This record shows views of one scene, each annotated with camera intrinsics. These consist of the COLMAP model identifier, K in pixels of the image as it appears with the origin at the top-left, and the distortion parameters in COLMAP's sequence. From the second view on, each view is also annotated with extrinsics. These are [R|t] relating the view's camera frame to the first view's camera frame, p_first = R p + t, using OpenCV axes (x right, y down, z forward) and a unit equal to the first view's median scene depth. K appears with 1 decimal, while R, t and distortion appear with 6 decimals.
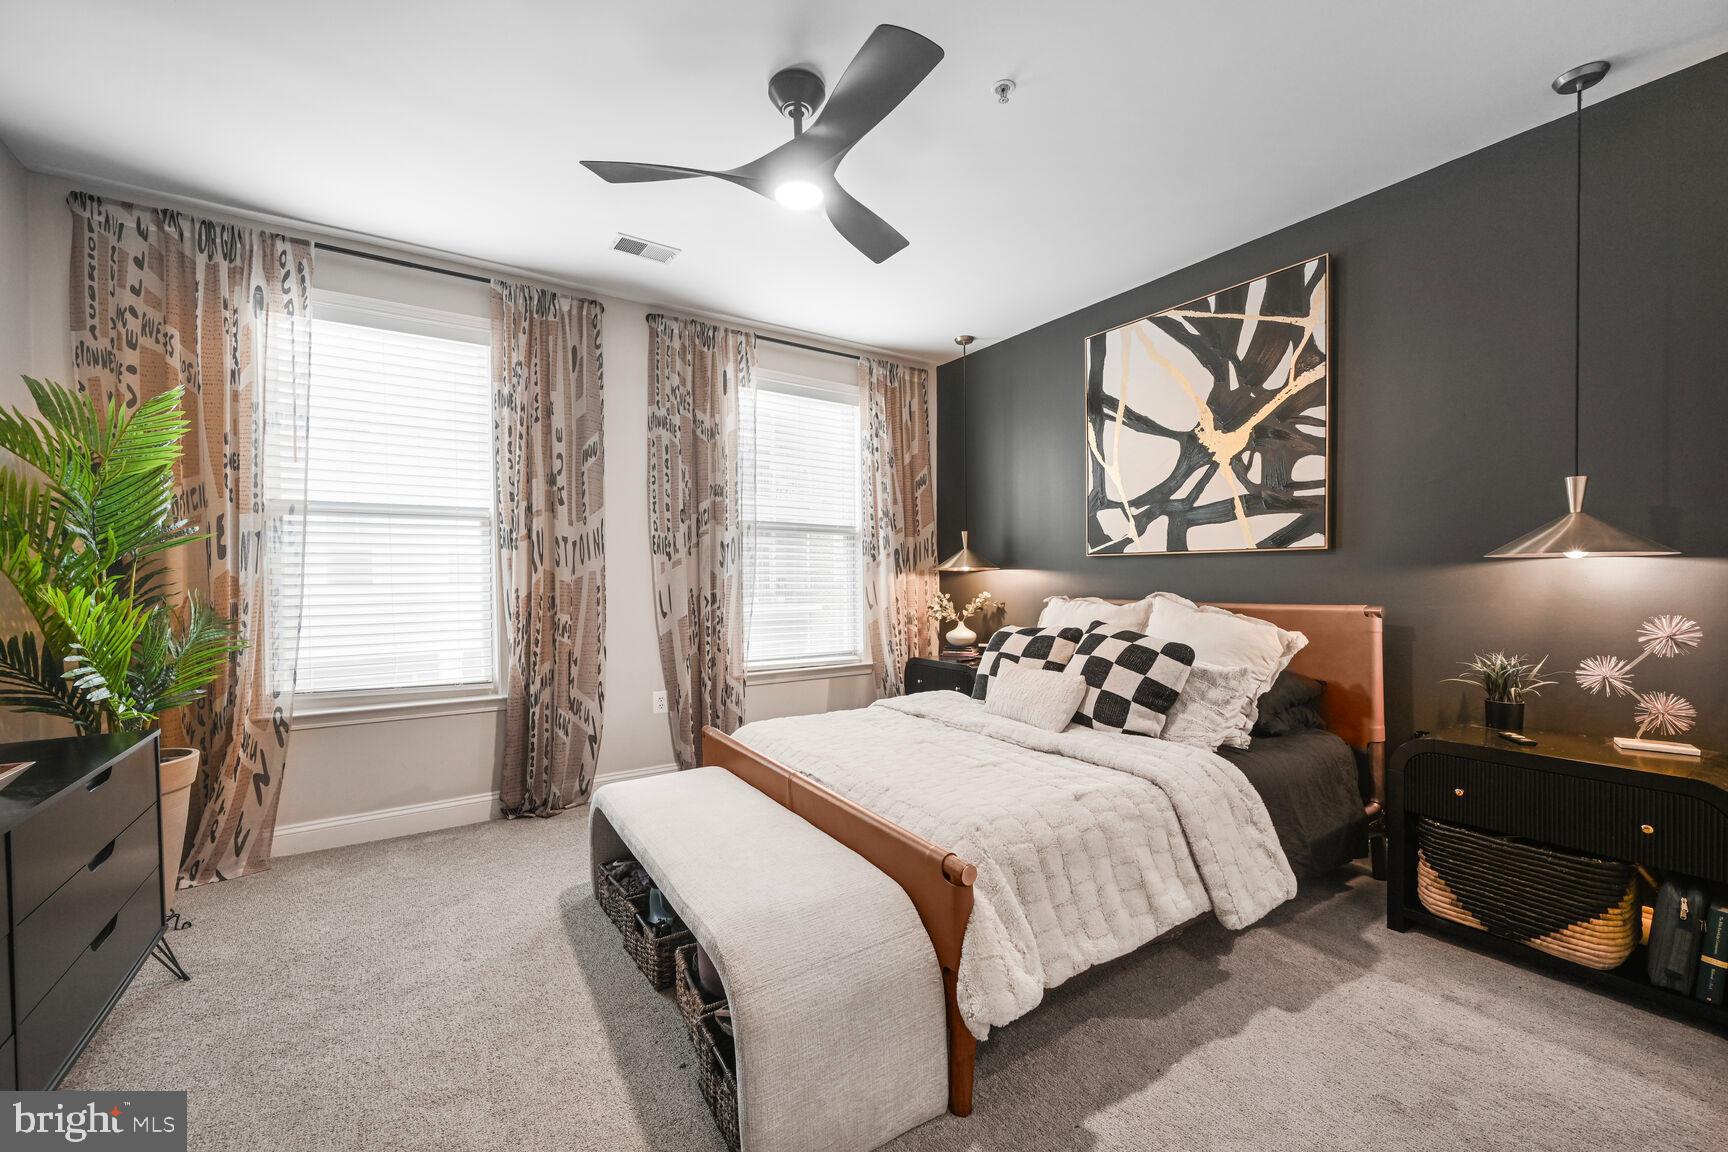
lens RADIAL K [[699.4, 0, 880.9], [0, 699.4, 578.8], [0, 0, 1]] dist [0.001104, 0.000165]
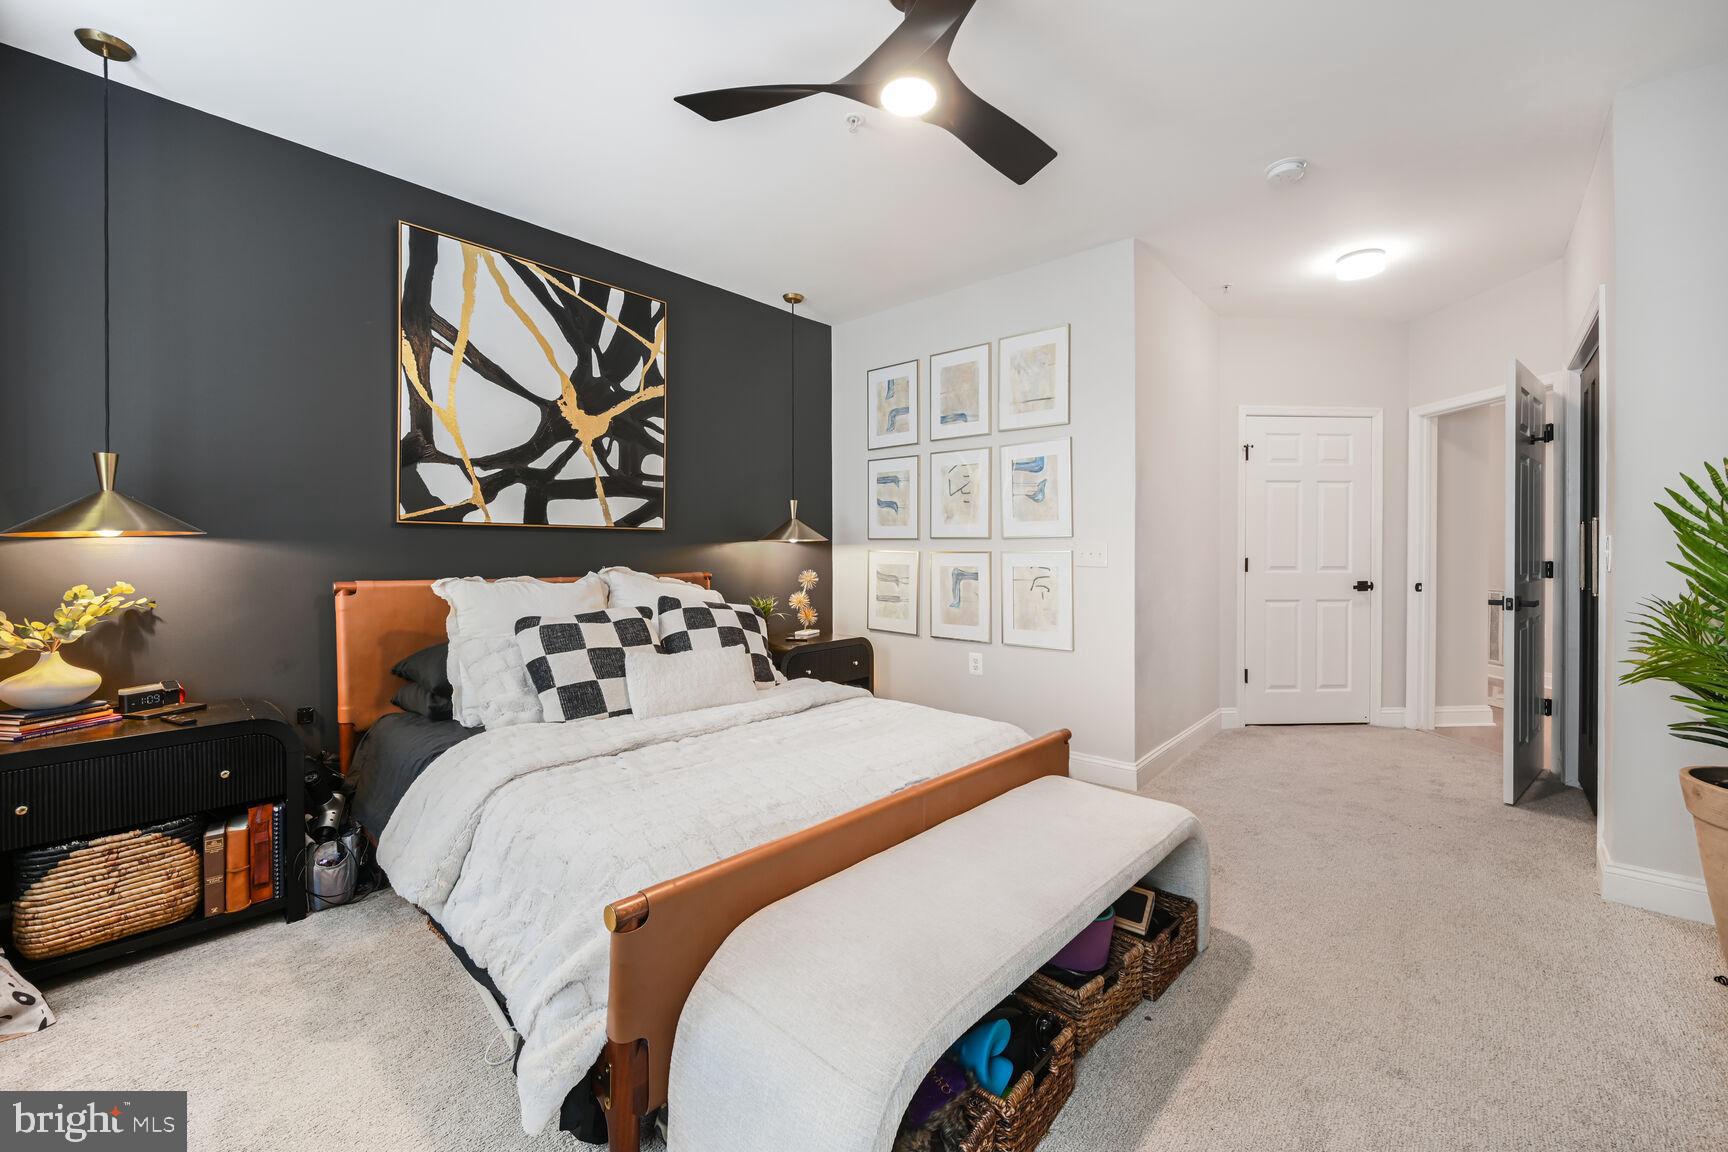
lens RADIAL K [[666.9, 0, 858.9], [0, 666.9, 549.8], [0, 0, 1]] dist [0.001170, 0.000262]
pose [[-0.224005, 0.007019, 0.974563, -0.568326], [0.006331, 0.999963, -0.005747, 0.003271], [-0.974568, 0.004883, -0.224041, 0.818084]]
